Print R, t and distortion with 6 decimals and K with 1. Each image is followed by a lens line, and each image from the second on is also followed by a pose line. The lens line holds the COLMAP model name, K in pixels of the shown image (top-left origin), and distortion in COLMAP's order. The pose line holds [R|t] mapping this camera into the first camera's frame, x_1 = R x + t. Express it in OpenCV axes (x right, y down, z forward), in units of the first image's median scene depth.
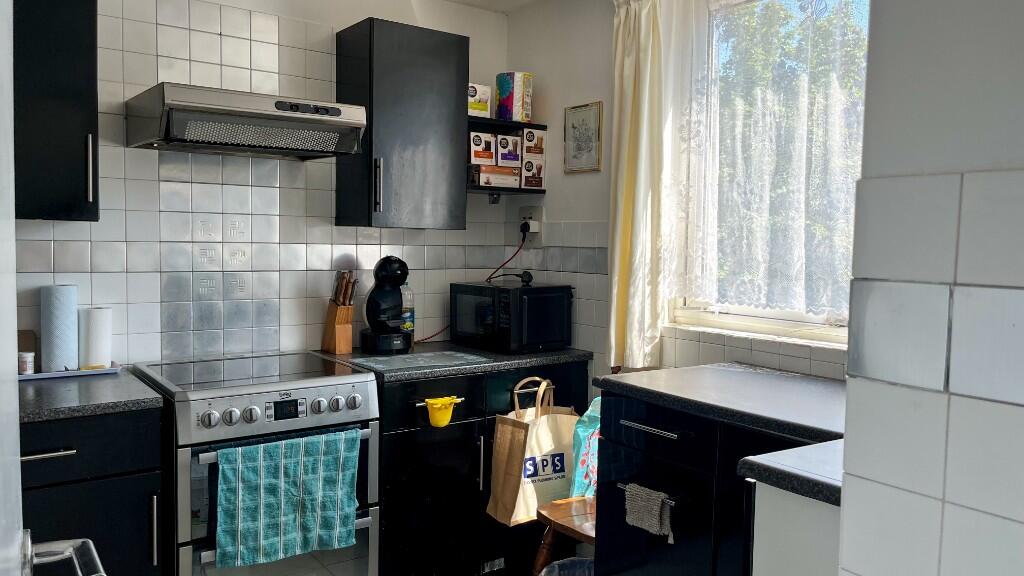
lens RADIAL K [[782.7, 0, 510.9], [0, 782.7, 274.1], [0, 0, 1]] dist [0.090637, -0.112096]
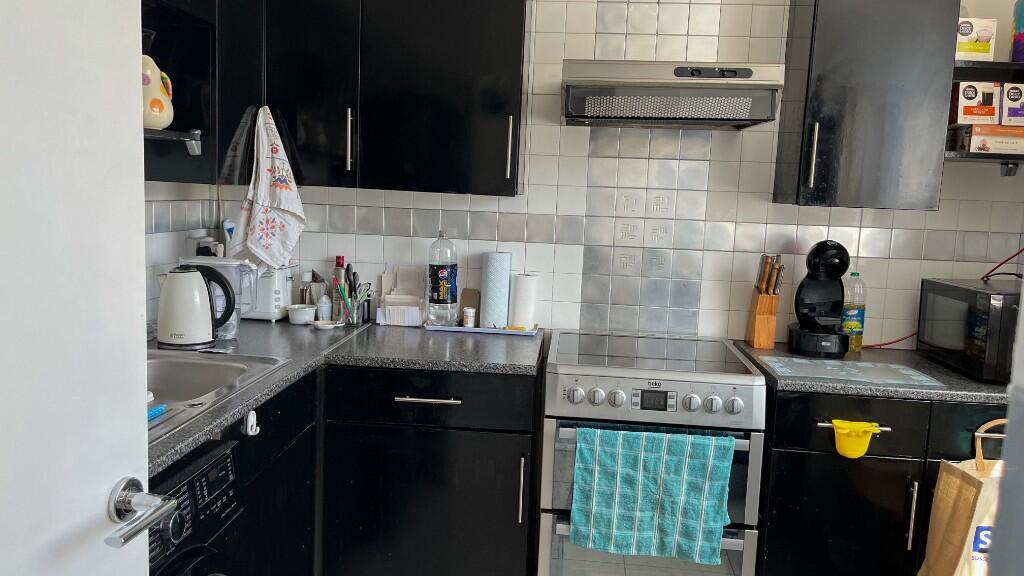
lens RADIAL K [[782.7, 0, 510.9], [0, 782.7, 274.1], [0, 0, 1]] dist [0.090637, -0.112096]
pose [[0.757715, 0.082240, -0.647383, 0.174095], [-0.057349, 0.996581, 0.059476, -0.022740], [0.650061, -0.007939, 0.759841, 0.176207]]
